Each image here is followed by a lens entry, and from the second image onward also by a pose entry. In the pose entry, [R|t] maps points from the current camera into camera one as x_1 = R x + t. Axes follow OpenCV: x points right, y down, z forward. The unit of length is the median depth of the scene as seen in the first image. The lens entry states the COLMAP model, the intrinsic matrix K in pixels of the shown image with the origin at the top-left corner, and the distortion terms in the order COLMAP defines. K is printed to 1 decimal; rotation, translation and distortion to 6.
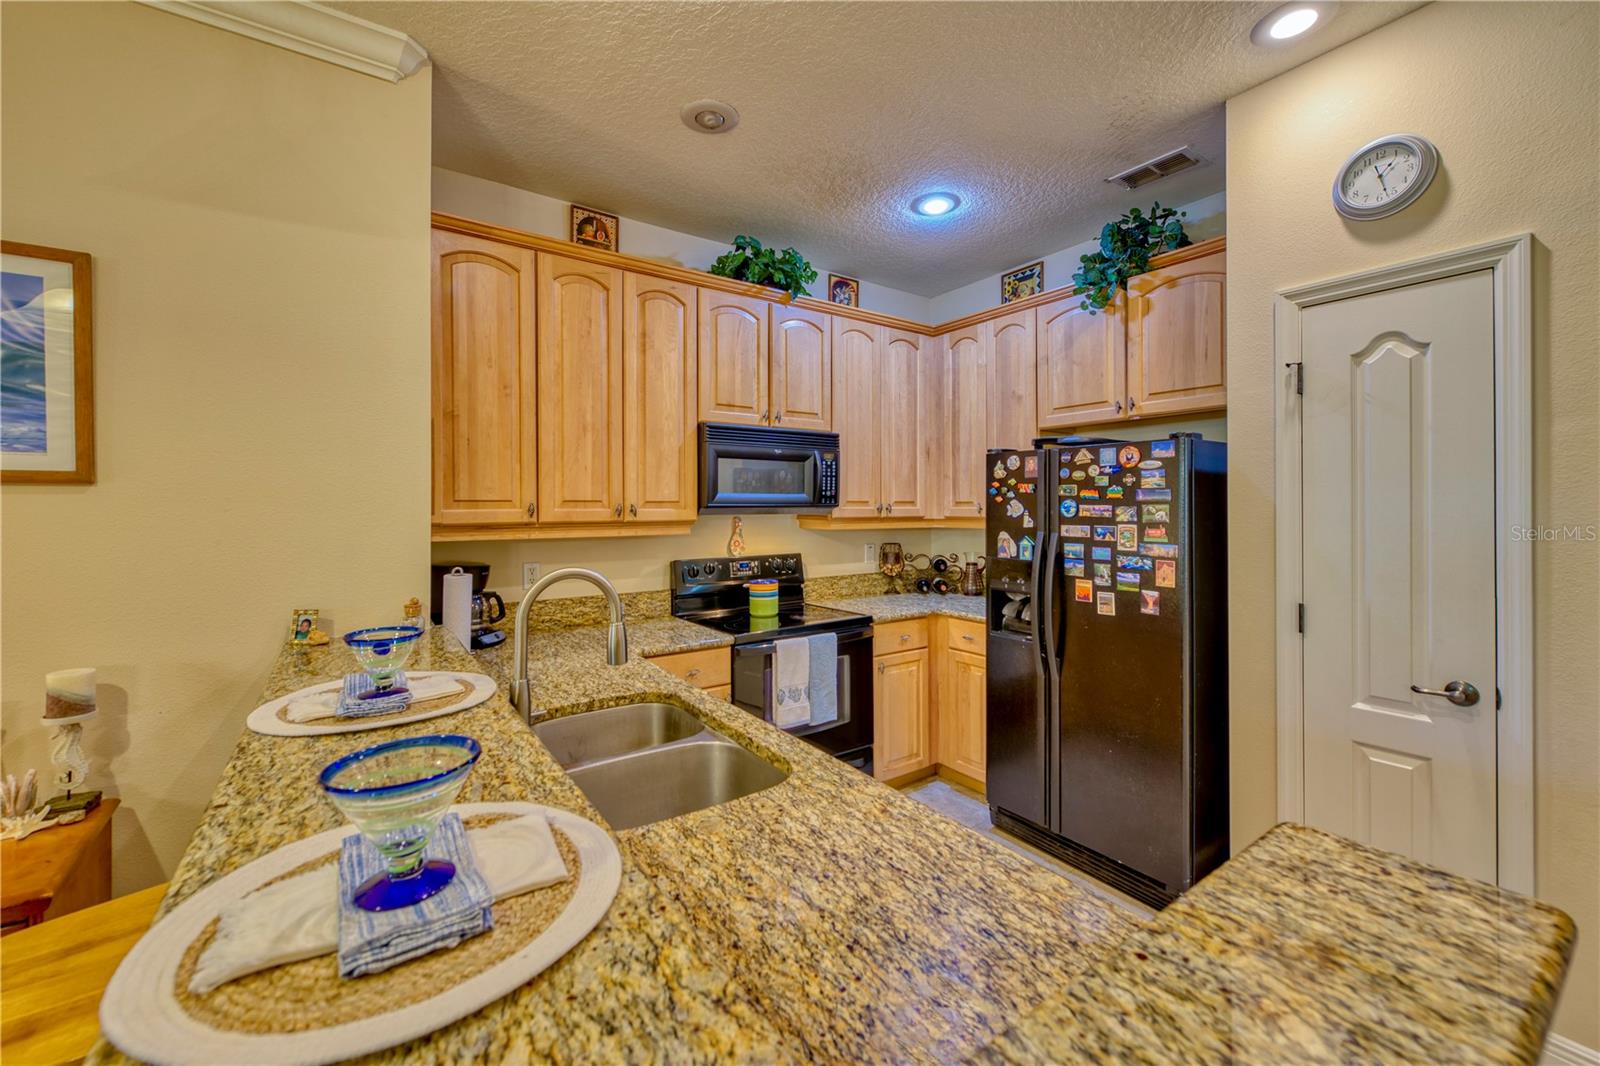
lens RADIAL K [[639.4, 0, 800.2], [0, 639.4, 507.9], [0, 0, 1]] dist [0.000413, 0.000026]
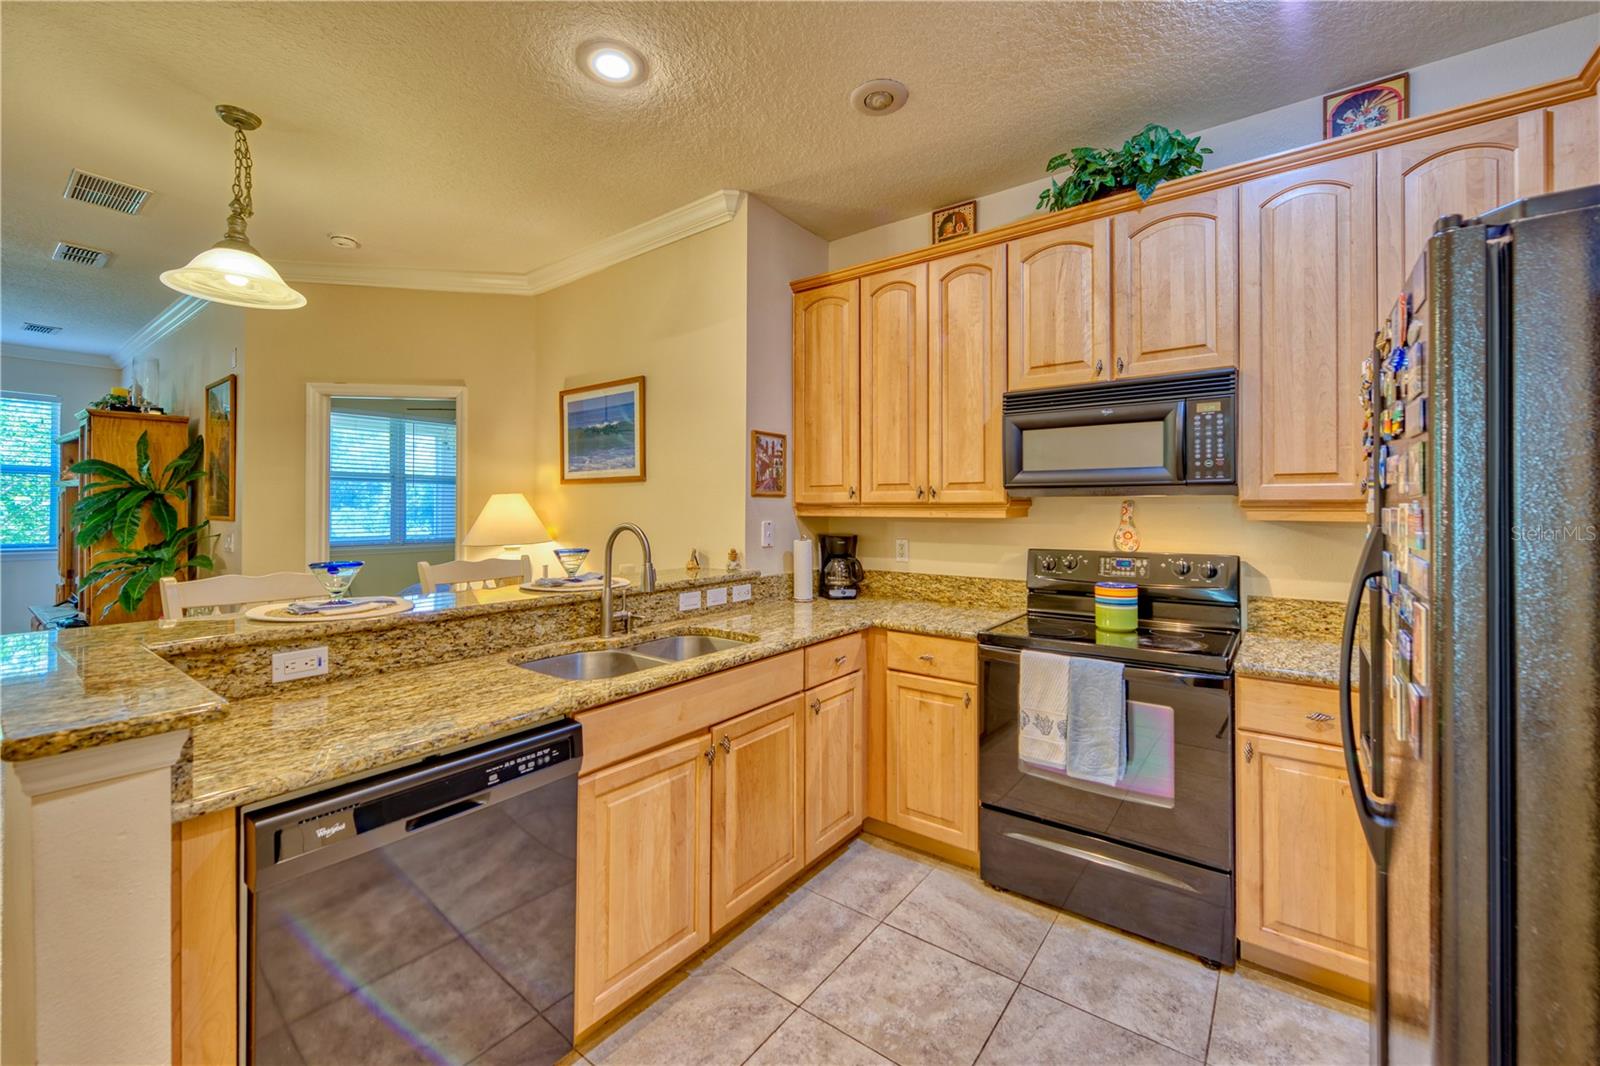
lens RADIAL K [[647.1, 0, 797.5], [0, 647.1, 504.8], [0, 0, 1]] dist [-0.000333, -0.000058]
pose [[0.303865, -0.000498, -0.952715, 0.634491], [-0.001834, 0.999998, -0.001107, 0.024451], [0.952713, 0.002084, 0.303864, 0.459065]]
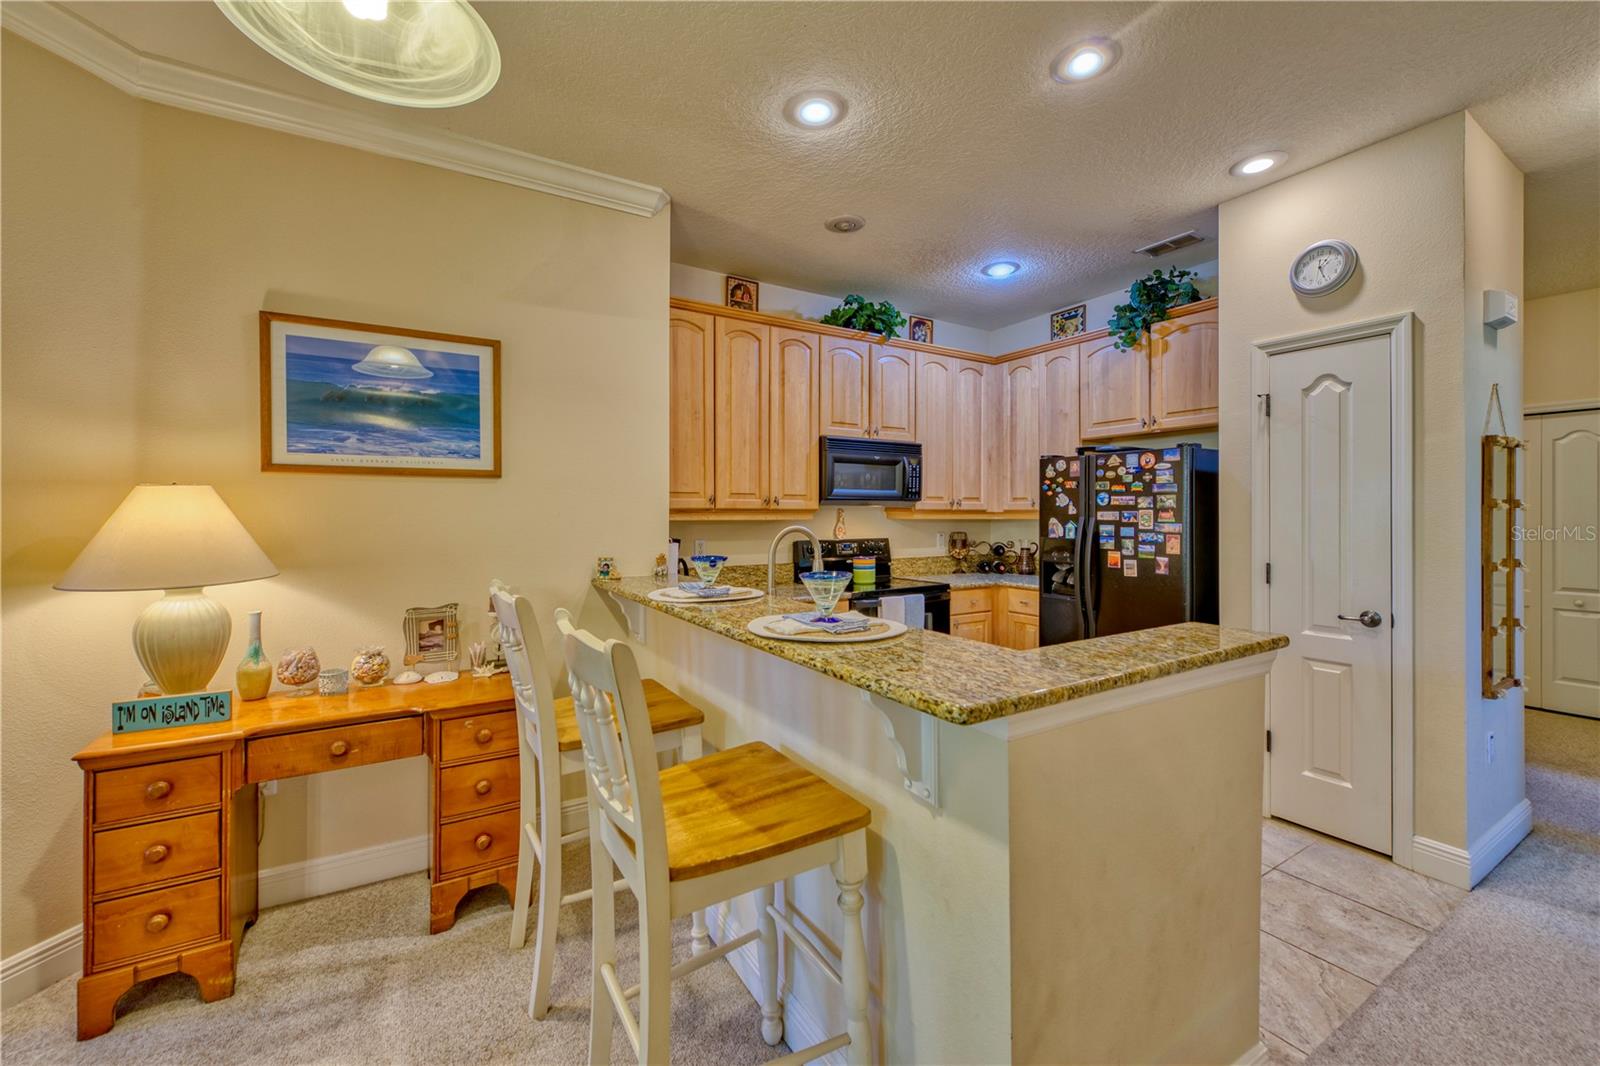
lens RADIAL K [[636.2, 0, 799.4], [0, 636.2, 515.2], [0, 0, 1]] dist [-0.000081, -0.000021]
pose [[0.997899, 0.002841, -0.064724, -0.119124], [-0.002793, 0.999996, 0.000824, 0.031819], [0.064726, -0.000642, 0.997903, -0.342429]]
